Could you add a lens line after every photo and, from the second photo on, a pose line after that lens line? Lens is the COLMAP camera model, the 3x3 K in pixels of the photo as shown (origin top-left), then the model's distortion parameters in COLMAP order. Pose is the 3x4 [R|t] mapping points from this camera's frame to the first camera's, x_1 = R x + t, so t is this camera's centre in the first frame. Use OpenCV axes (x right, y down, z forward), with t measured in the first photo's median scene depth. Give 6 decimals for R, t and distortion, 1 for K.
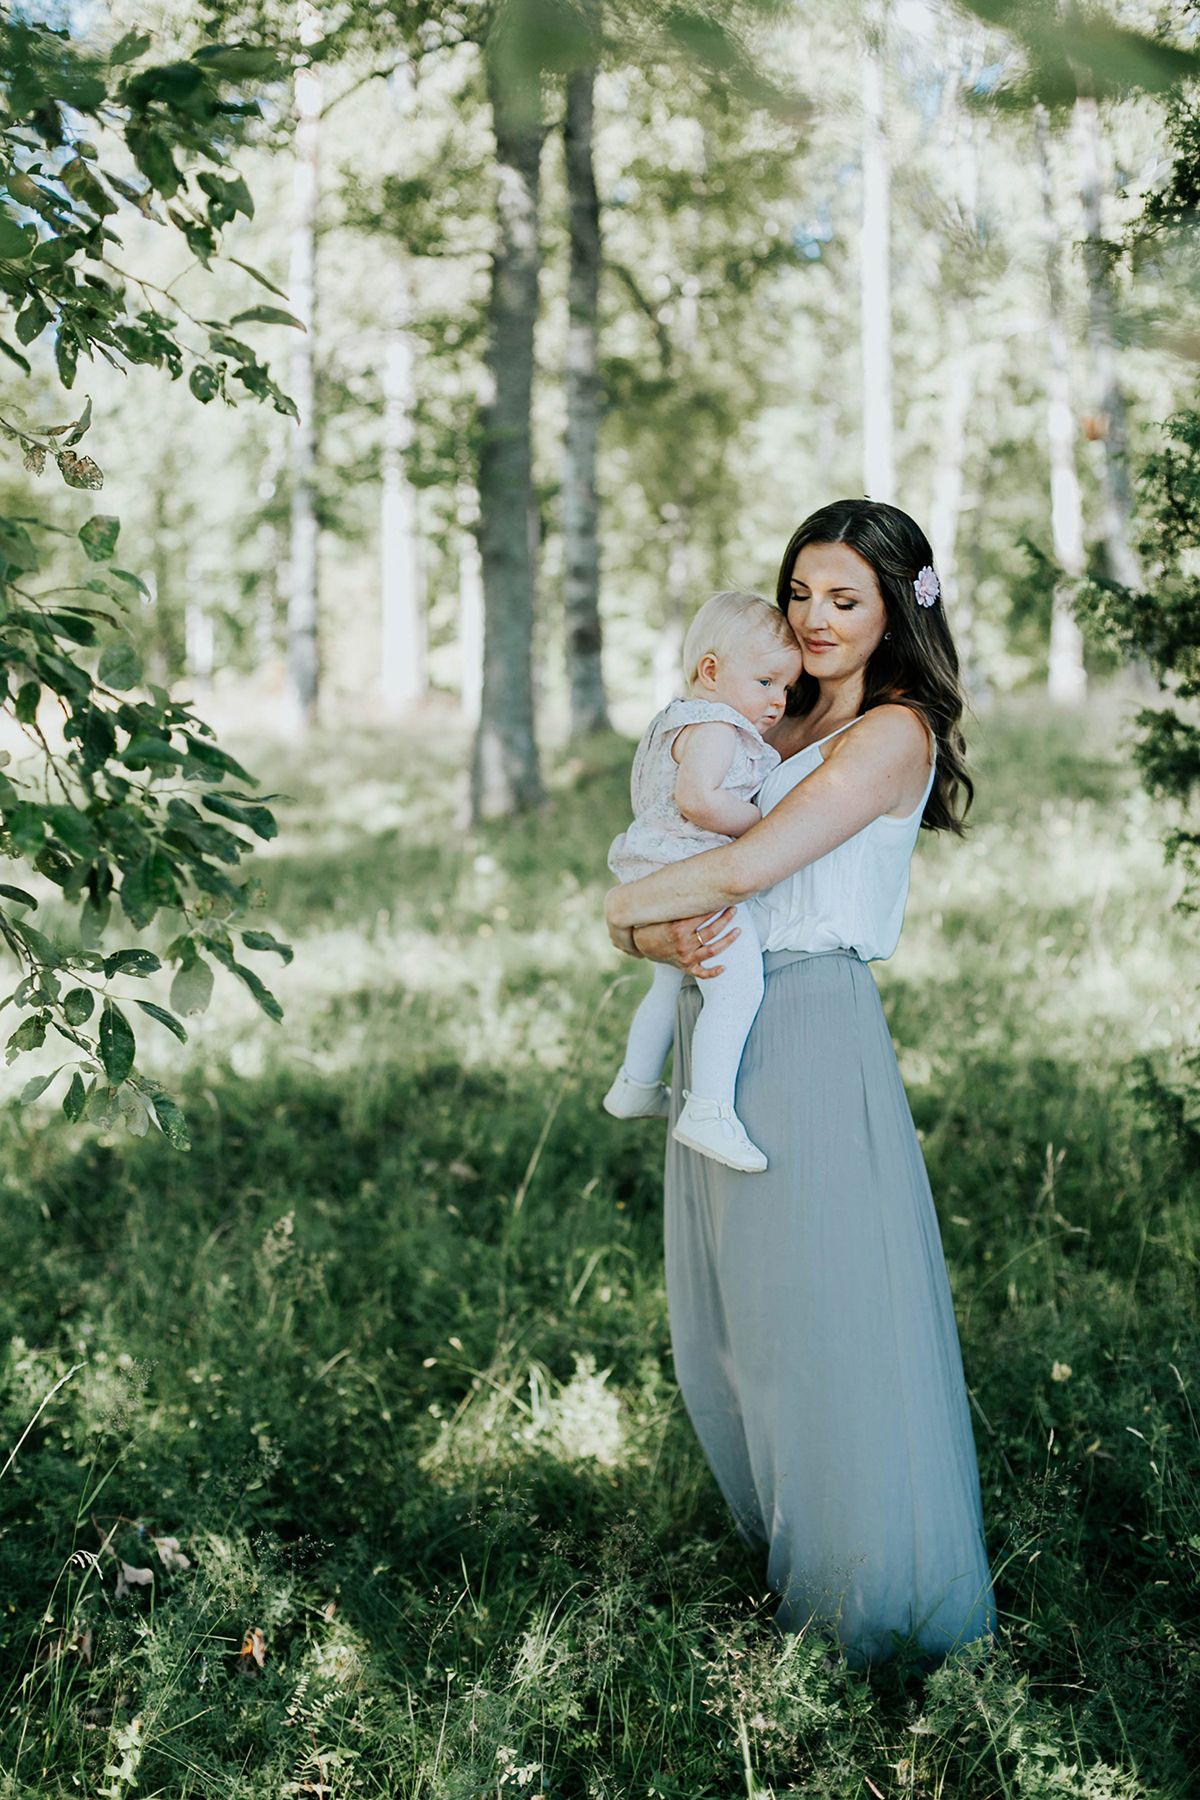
lens RADIAL K [[2601.0, 0, 601.2], [0, 2601.0, 1035.6], [0, 0, 1]] dist [-0.182908, 0.012513]
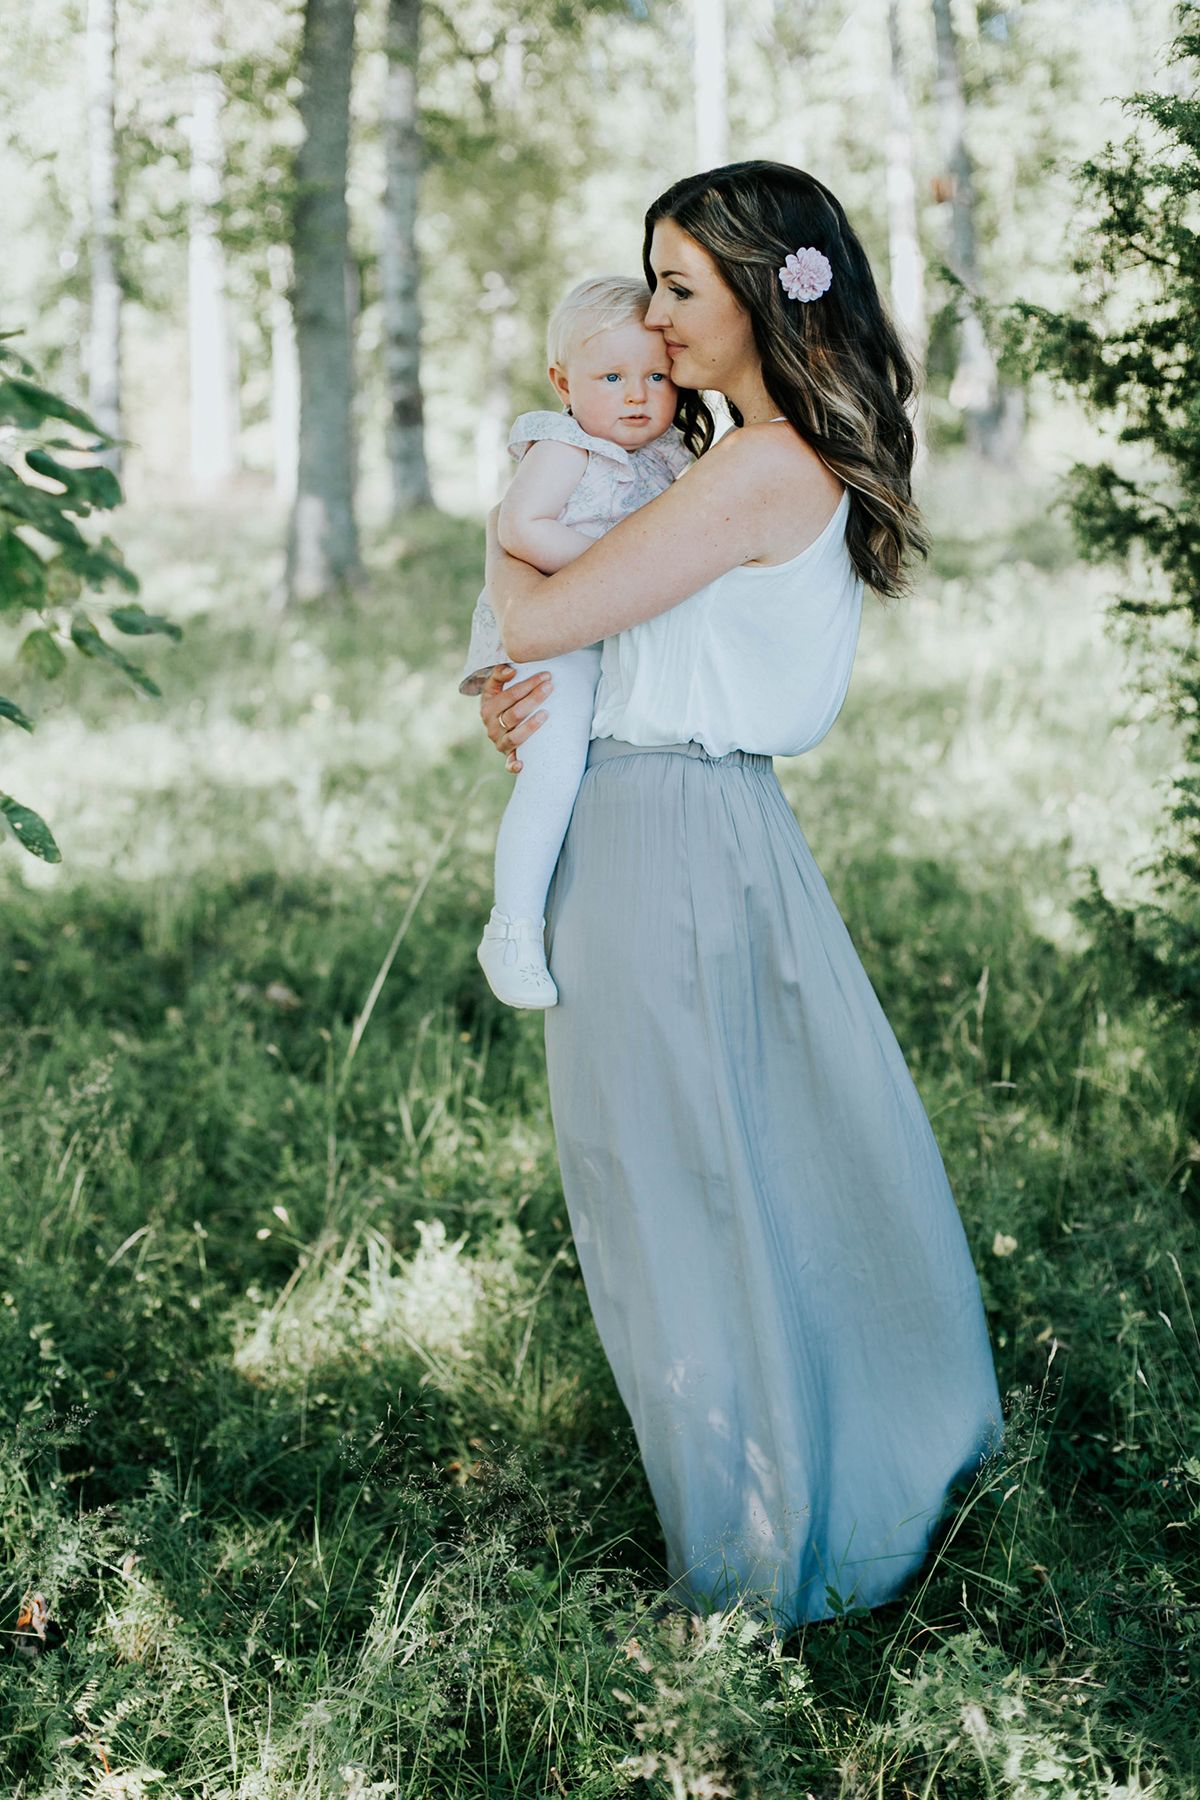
lens RADIAL K [[2667.5, 0, 597.5], [0, 2667.5, 950.8], [0, 0, 1]] dist [-0.268307, 0.905188]
pose [[0.997823, -0.011243, 0.064980, -0.006109], [0.008229, 0.998886, 0.046462, -0.004310], [-0.065430, -0.045826, 0.996804, 0.113779]]
